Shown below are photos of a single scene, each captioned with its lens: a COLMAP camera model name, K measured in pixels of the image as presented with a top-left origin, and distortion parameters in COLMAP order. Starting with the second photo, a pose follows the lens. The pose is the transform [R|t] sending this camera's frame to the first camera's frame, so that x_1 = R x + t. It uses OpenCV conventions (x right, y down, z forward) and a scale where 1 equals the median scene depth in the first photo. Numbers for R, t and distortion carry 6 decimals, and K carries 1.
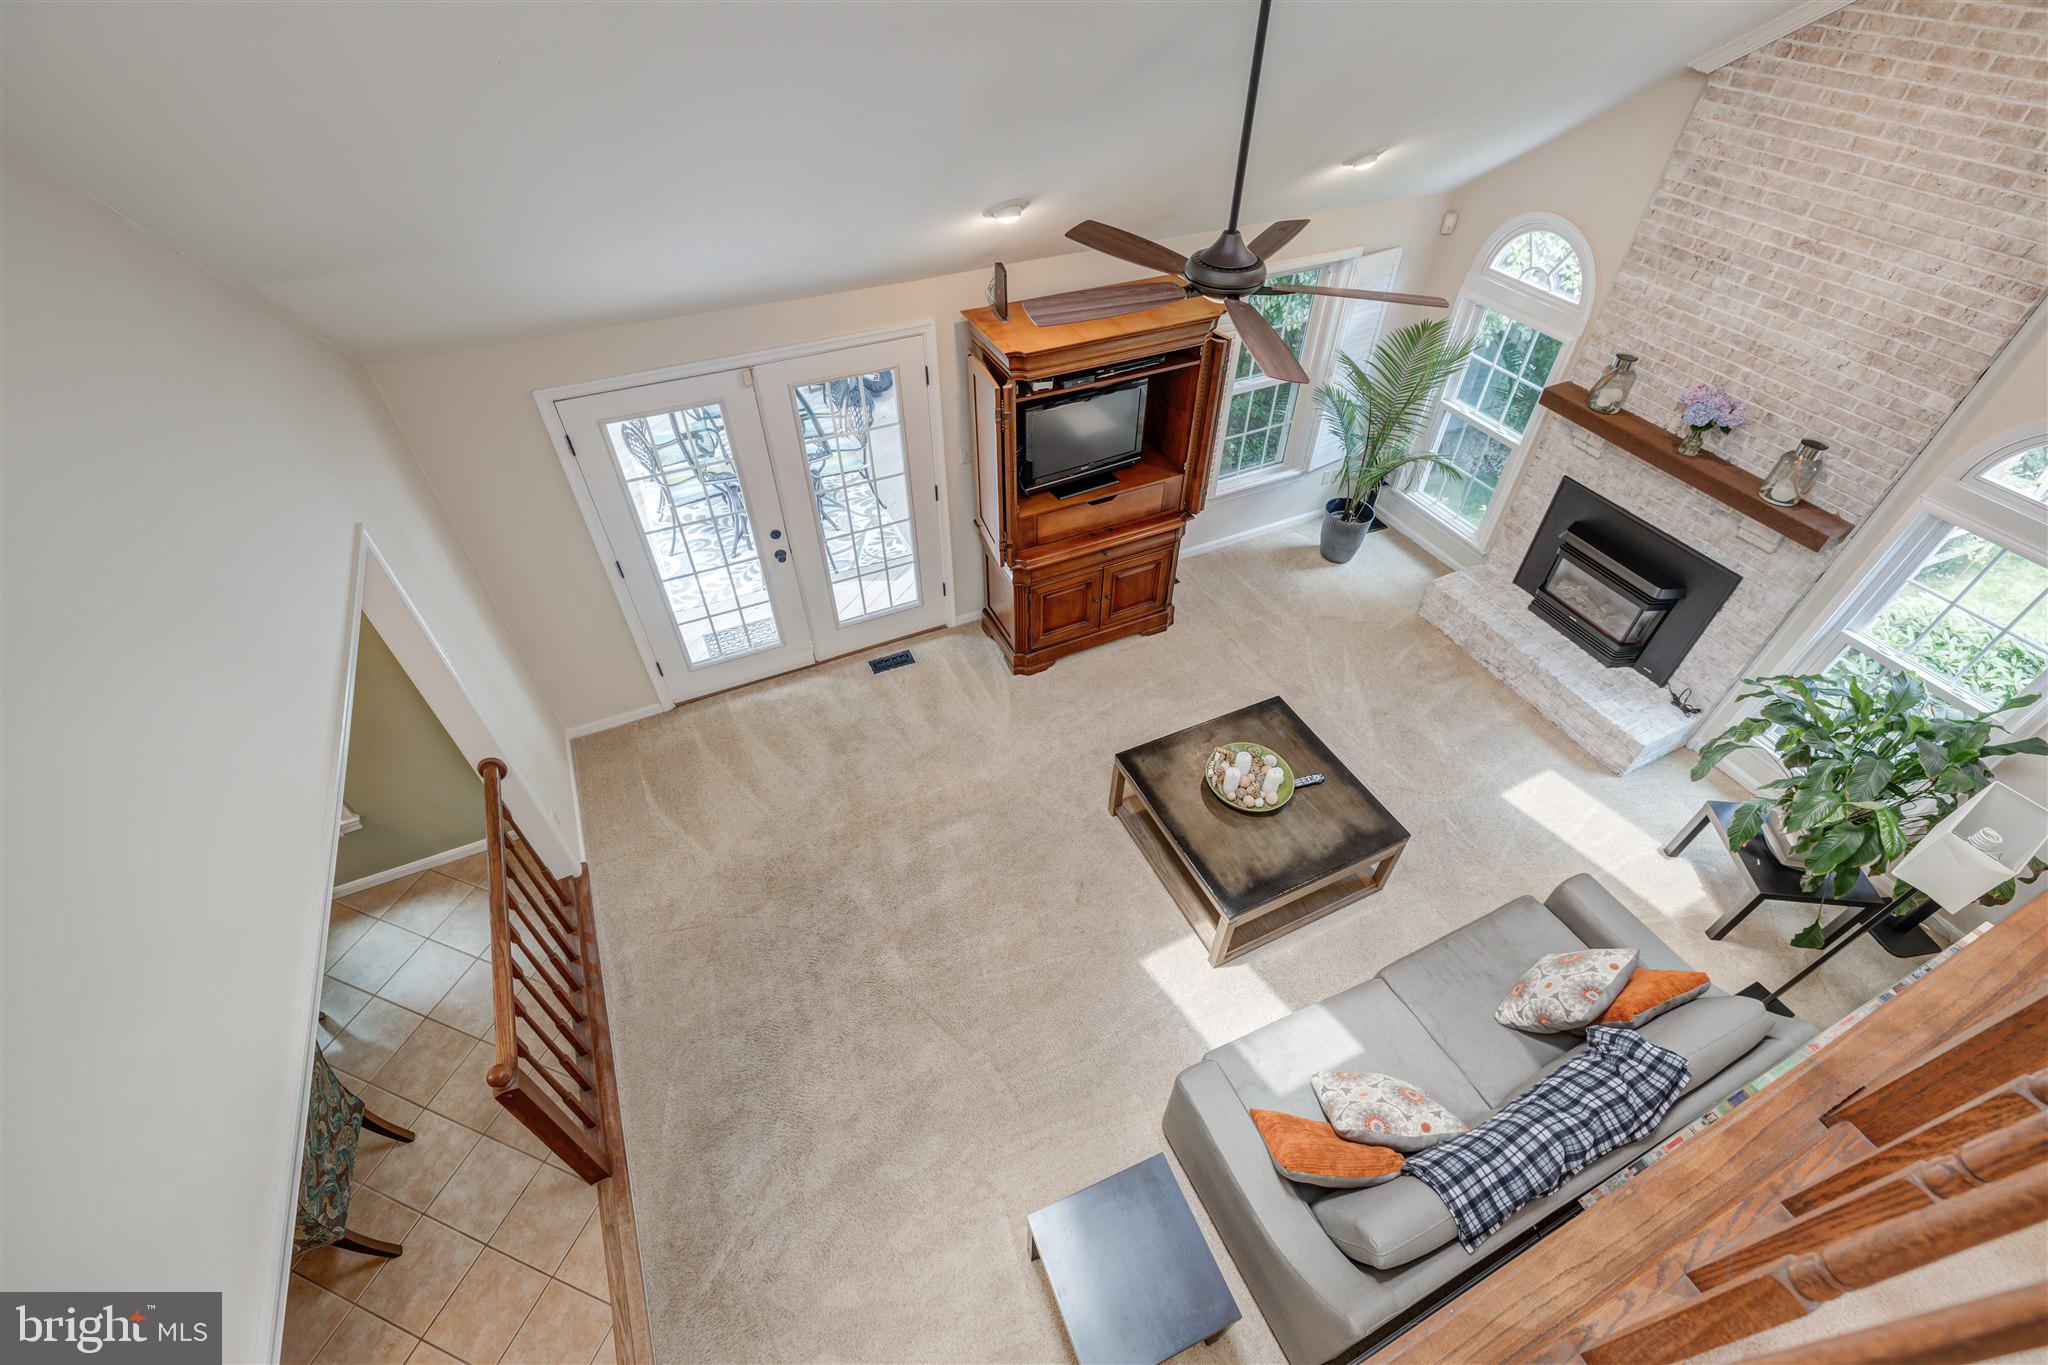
lens RADIAL K [[857.5, 0, 1011.8], [0, 857.5, 692.1], [0, 0, 1]] dist [-0.000560, -0.000556]
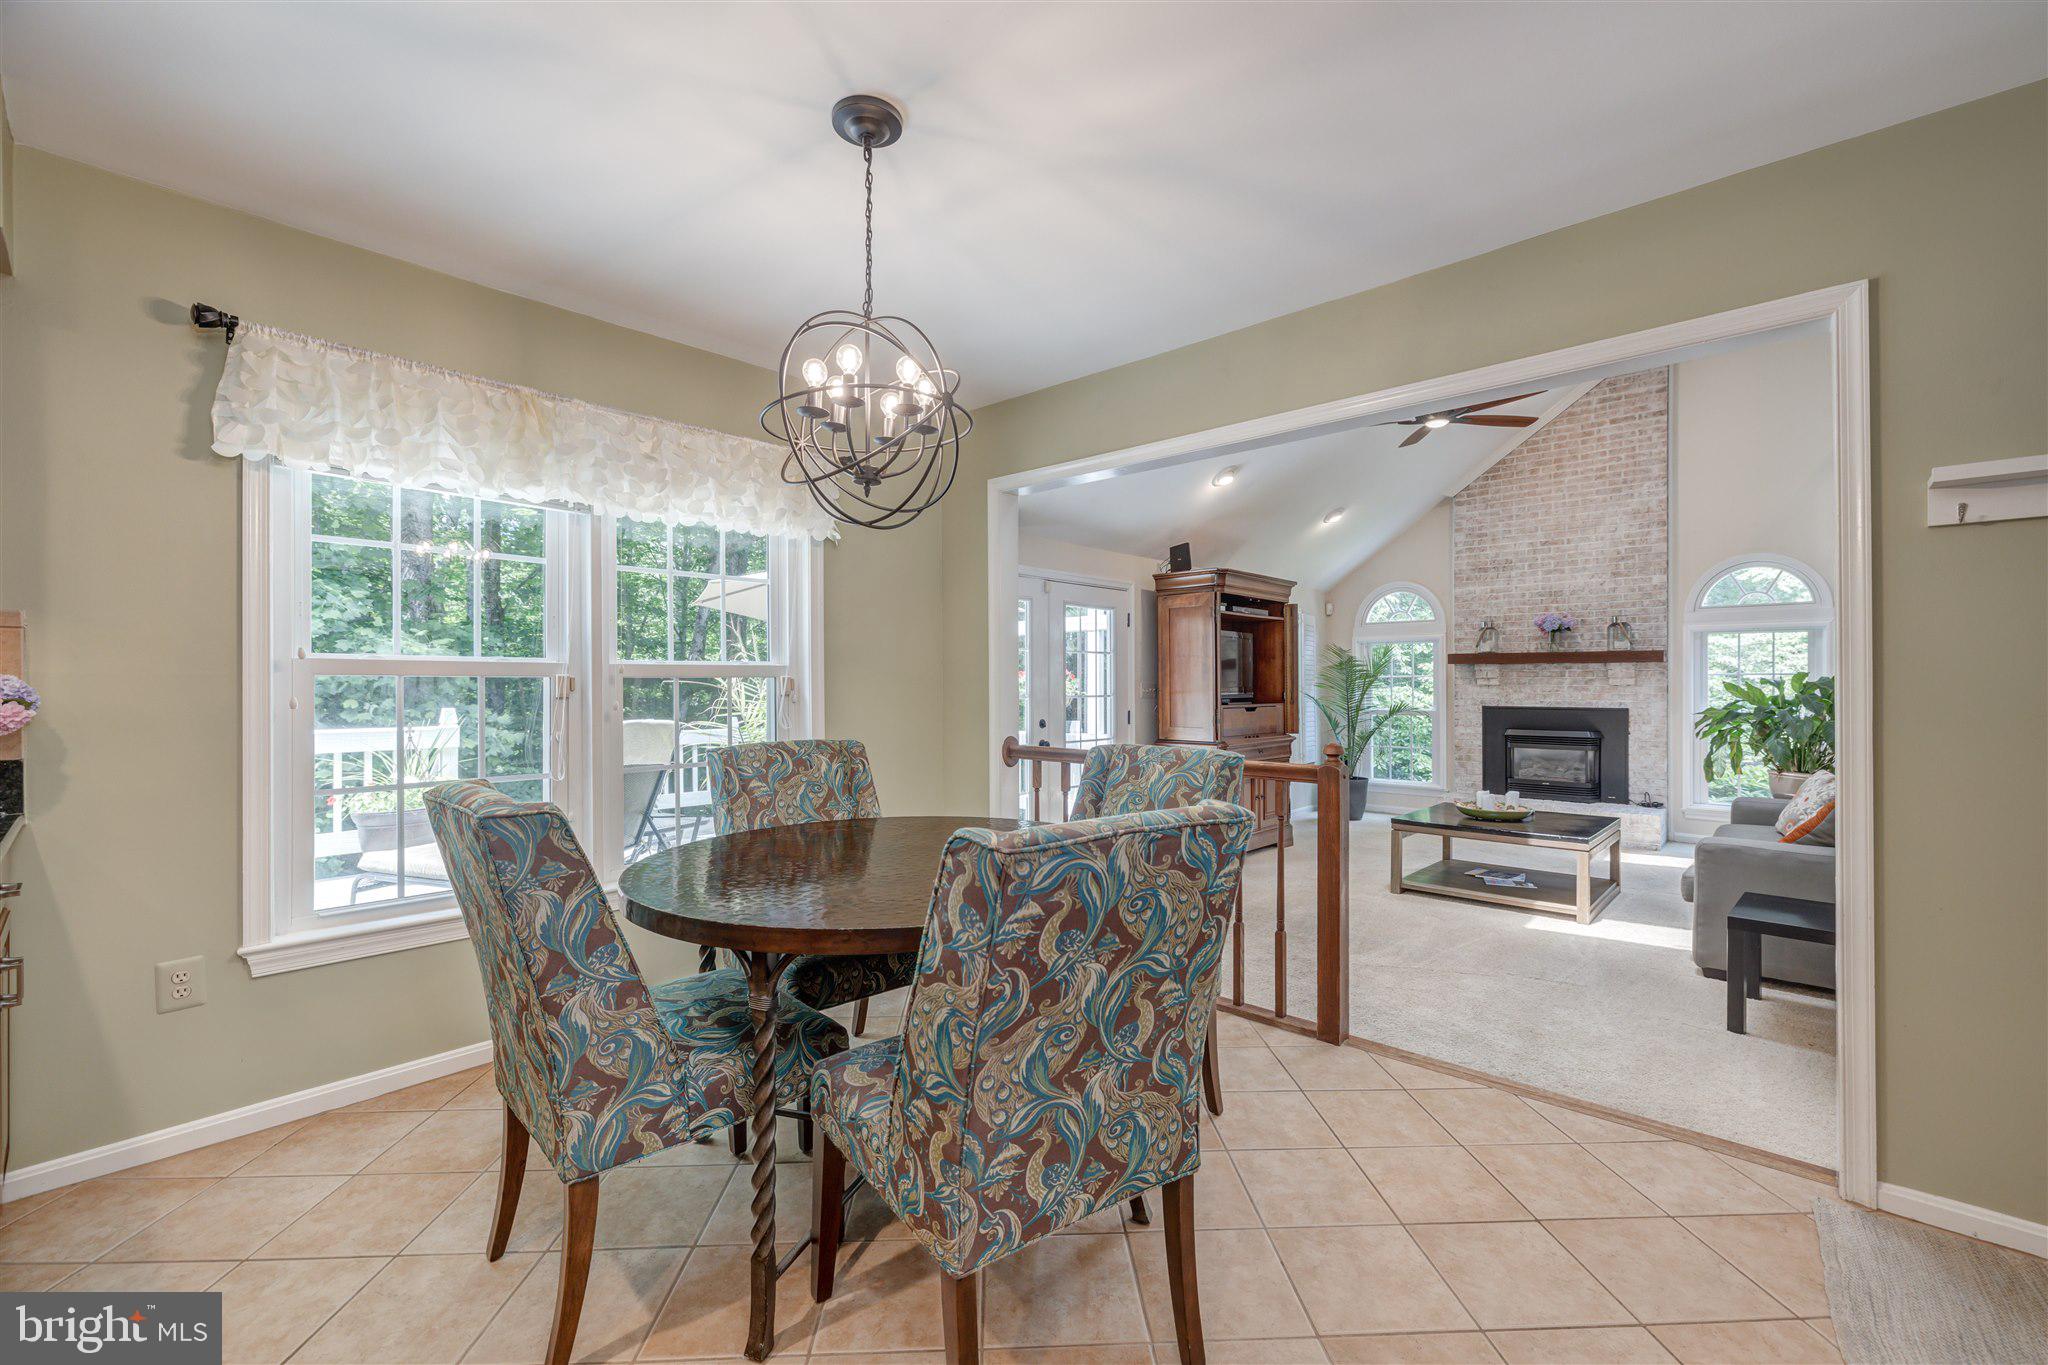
lens RADIAL K [[857.5, 0, 1028.5], [0, 857.5, 686.0], [0, 0, 1]] dist [-0.000560, -0.000556]
pose [[0.923885, -0.002704, 0.382660, -0.757848], [0.269204, 0.715281, -0.644905, 0.539784], [-0.271965, 0.698832, 0.661565, 0.203223]]
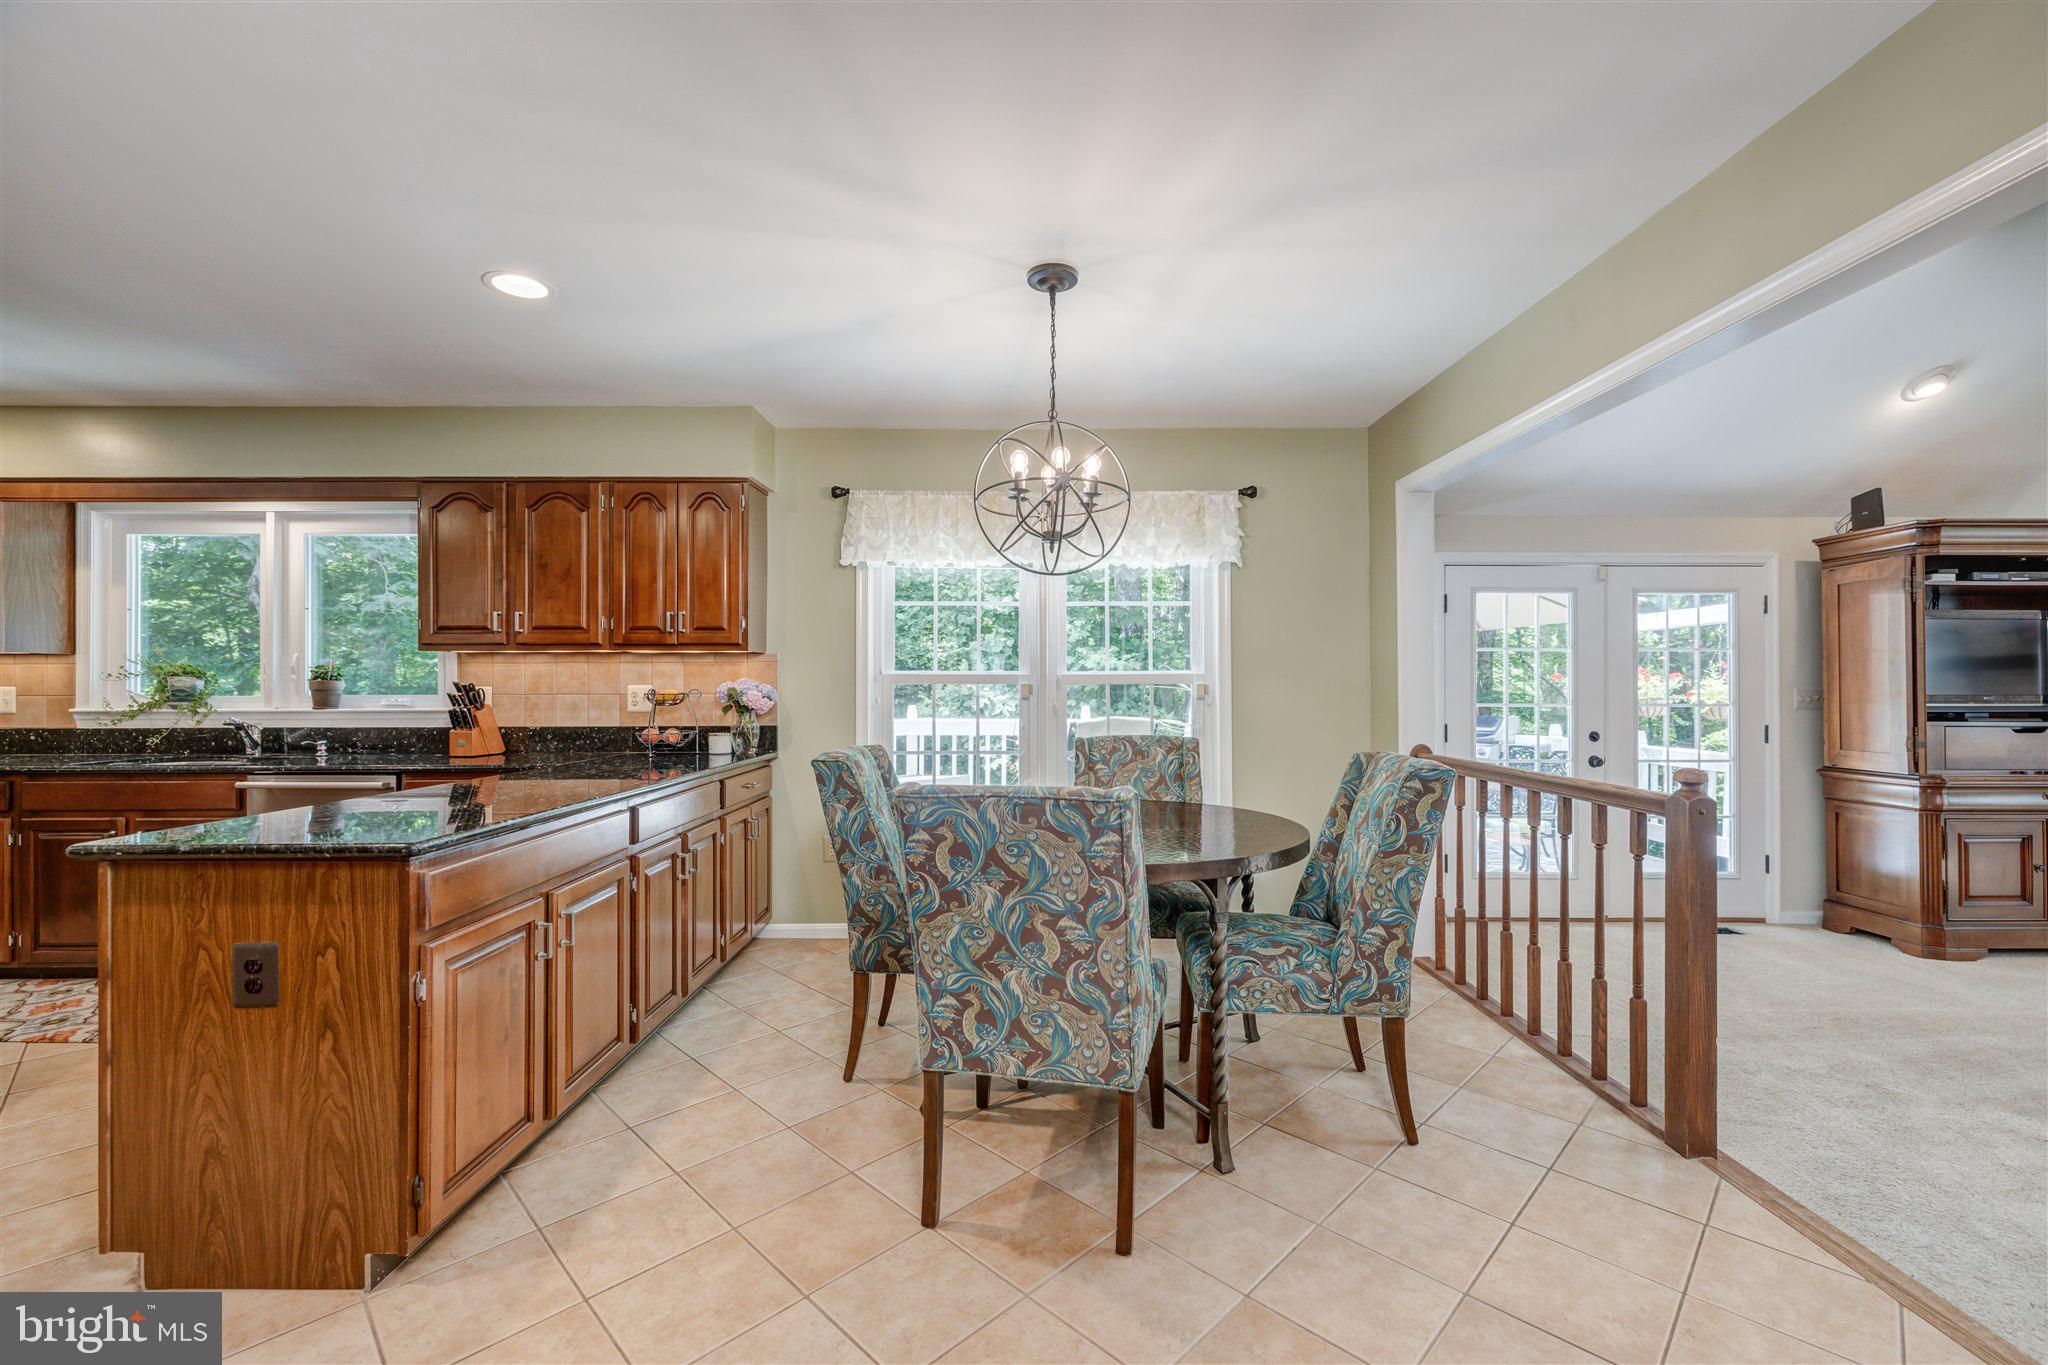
lens RADIAL K [[857.5, 0, 1027.0], [0, 857.5, 689.9], [0, 0, 1]] dist [-0.000560, -0.000556]
pose [[0.905591, -0.000044, -0.424151, -0.458904], [-0.296451, 0.715127, -0.633016, 0.609172], [0.303350, 0.698994, 0.647600, 0.131134]]
